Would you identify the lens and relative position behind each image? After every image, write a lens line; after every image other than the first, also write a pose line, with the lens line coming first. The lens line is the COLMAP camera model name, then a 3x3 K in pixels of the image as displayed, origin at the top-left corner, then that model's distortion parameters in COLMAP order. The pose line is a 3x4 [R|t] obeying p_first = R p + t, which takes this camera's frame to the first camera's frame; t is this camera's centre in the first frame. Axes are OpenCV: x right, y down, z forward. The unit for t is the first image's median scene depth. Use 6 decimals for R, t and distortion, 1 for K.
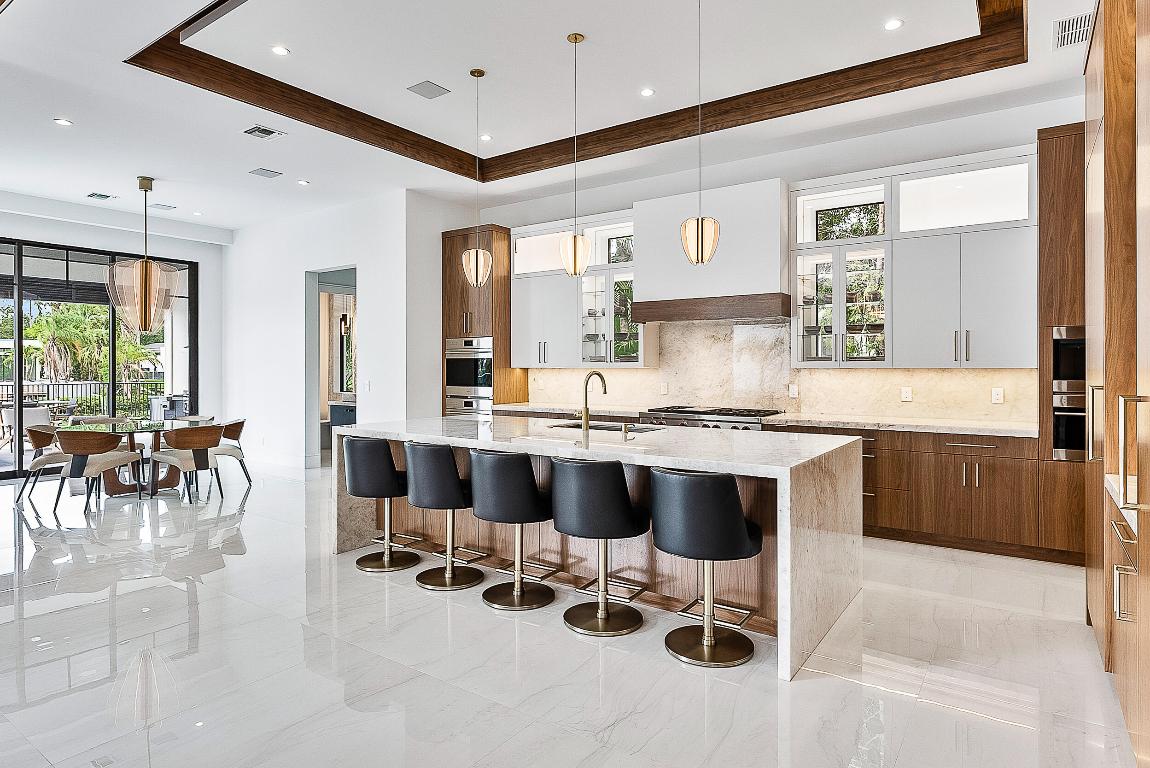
lens RADIAL K [[642.4, 0, 576.8], [0, 642.4, 376.8], [0, 0, 1]] dist [0.000051, -0.002282]
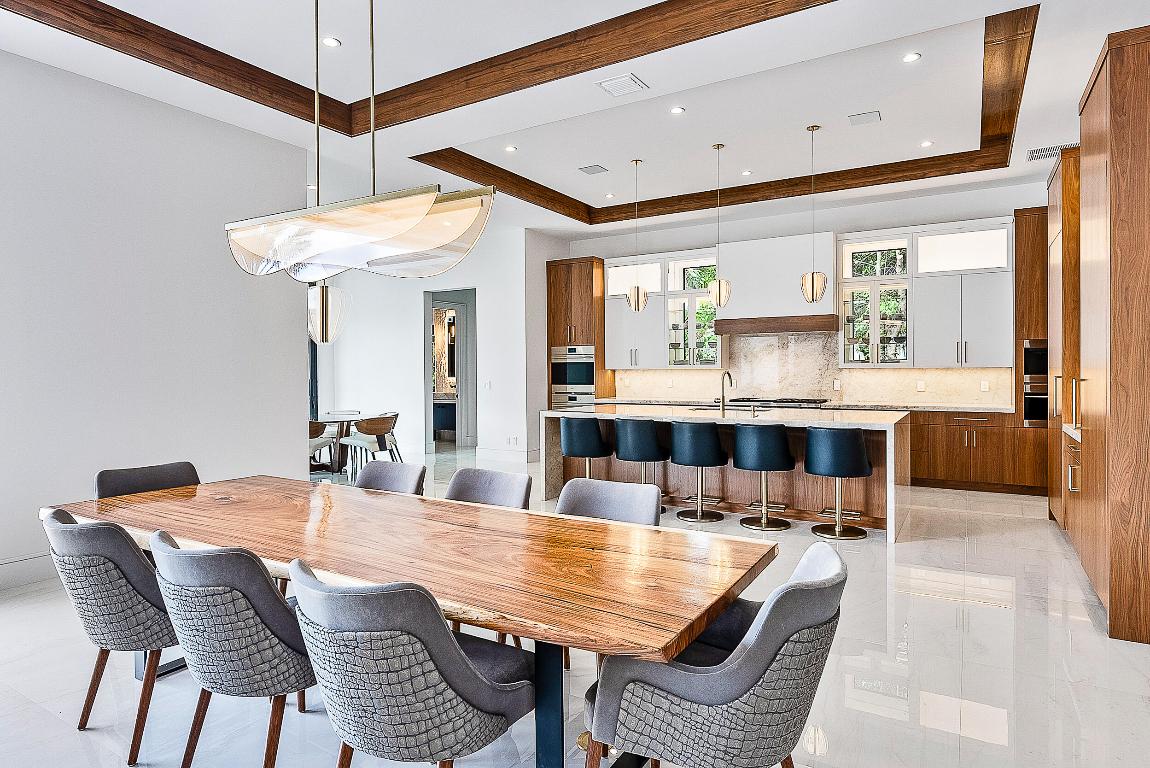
lens RADIAL K [[650.1, 0, 575.0], [0, 650.1, 384.0], [0, 0, 1]] dist [0.003097, 0.002067]
pose [[0.997571, -0.008149, 0.069180, -0.338249], [0.007636, 0.999941, 0.007682, 0.005475], [-0.069239, -0.007135, 0.997575, -0.368709]]
